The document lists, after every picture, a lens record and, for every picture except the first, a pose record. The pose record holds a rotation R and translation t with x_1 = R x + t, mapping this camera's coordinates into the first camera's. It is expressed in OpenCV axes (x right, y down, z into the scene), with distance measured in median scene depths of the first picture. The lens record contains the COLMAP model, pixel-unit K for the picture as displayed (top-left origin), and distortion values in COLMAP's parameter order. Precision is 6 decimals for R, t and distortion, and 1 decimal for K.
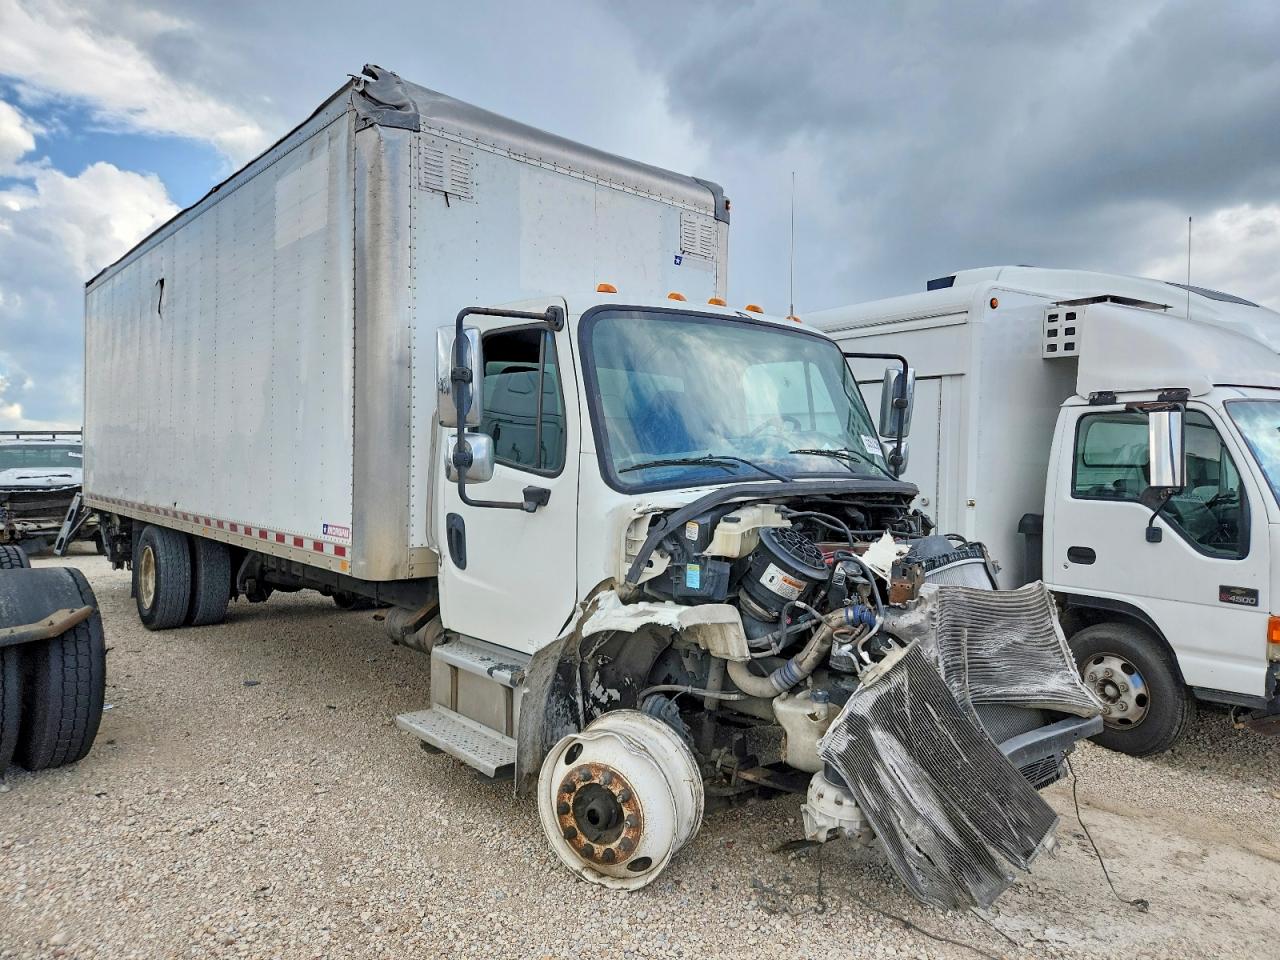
lens RADIAL K [[838.4, 0, 643.7], [0, 838.4, 472.6], [0, 0, 1]] dist [0.049438, -0.030326]
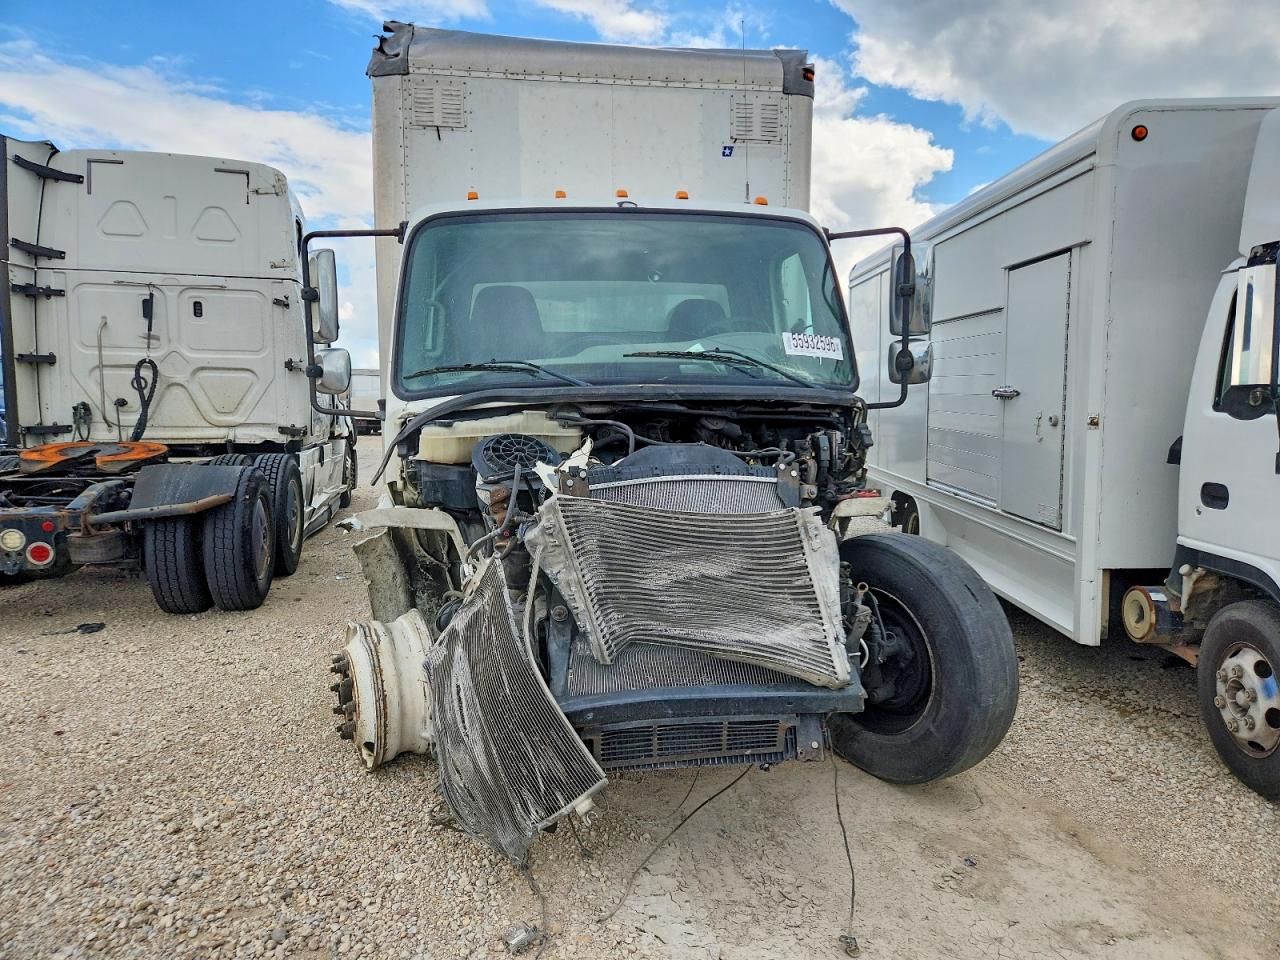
lens RADIAL K [[838.4, 0, 639.1], [0, 838.4, 470.3], [0, 0, 1]] dist [0.049438, -0.030326]
pose [[0.837512, 0.028794, -0.545659, 0.566479], [0.008925, 0.997757, 0.066349, 0.032859], [0.546345, -0.060438, 0.835377, 0.214412]]
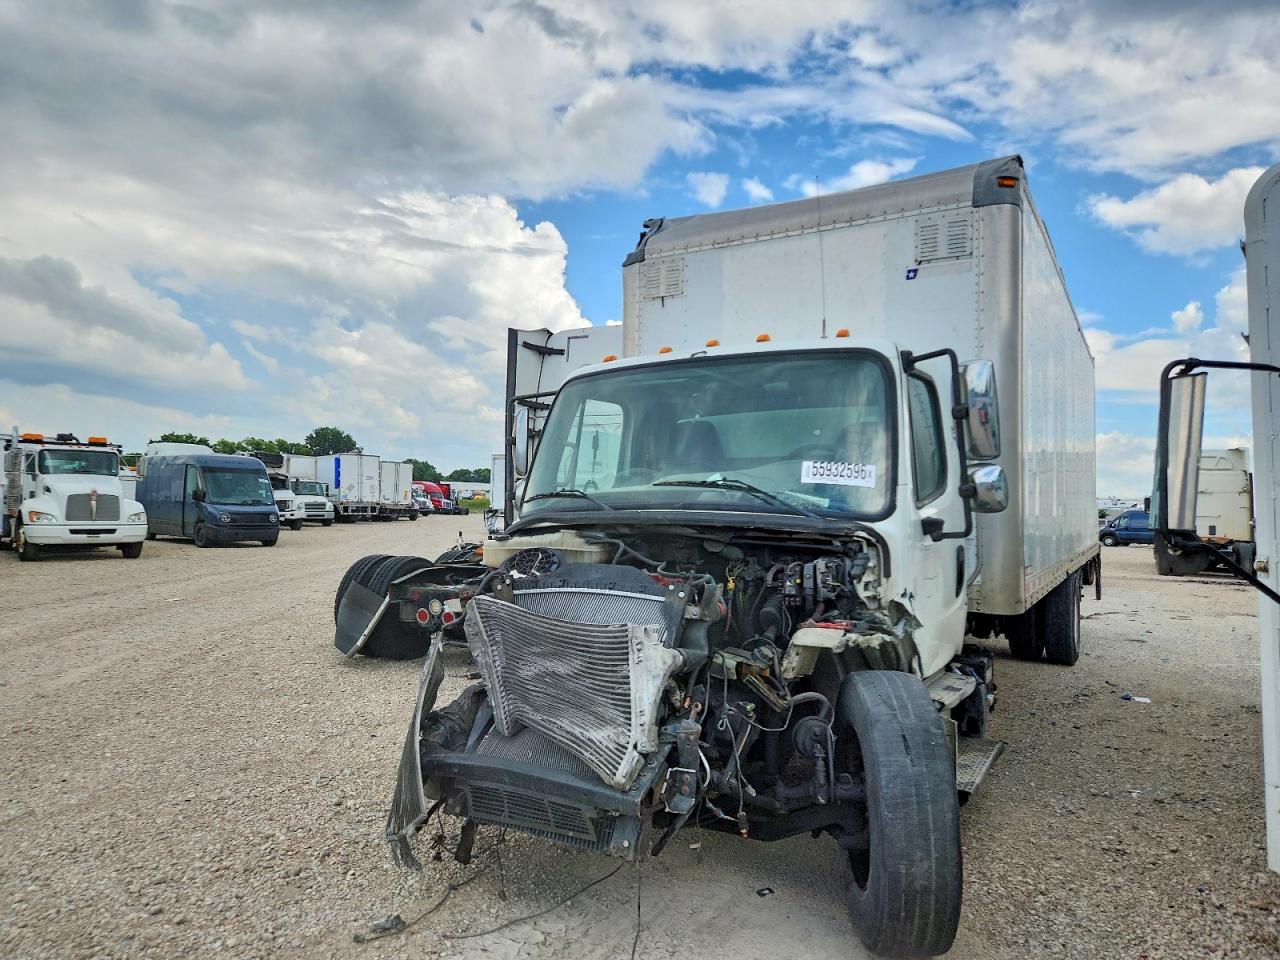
lens RADIAL K [[838.4, 0, 634.9], [0, 838.4, 478.3], [0, 0, 1]] dist [0.049438, -0.030326]
pose [[0.327319, -0.042891, -0.943940, 0.959097], [-0.015736, 0.998583, -0.050831, 0.018078], [0.944783, 0.031492, 0.326181, 0.531950]]
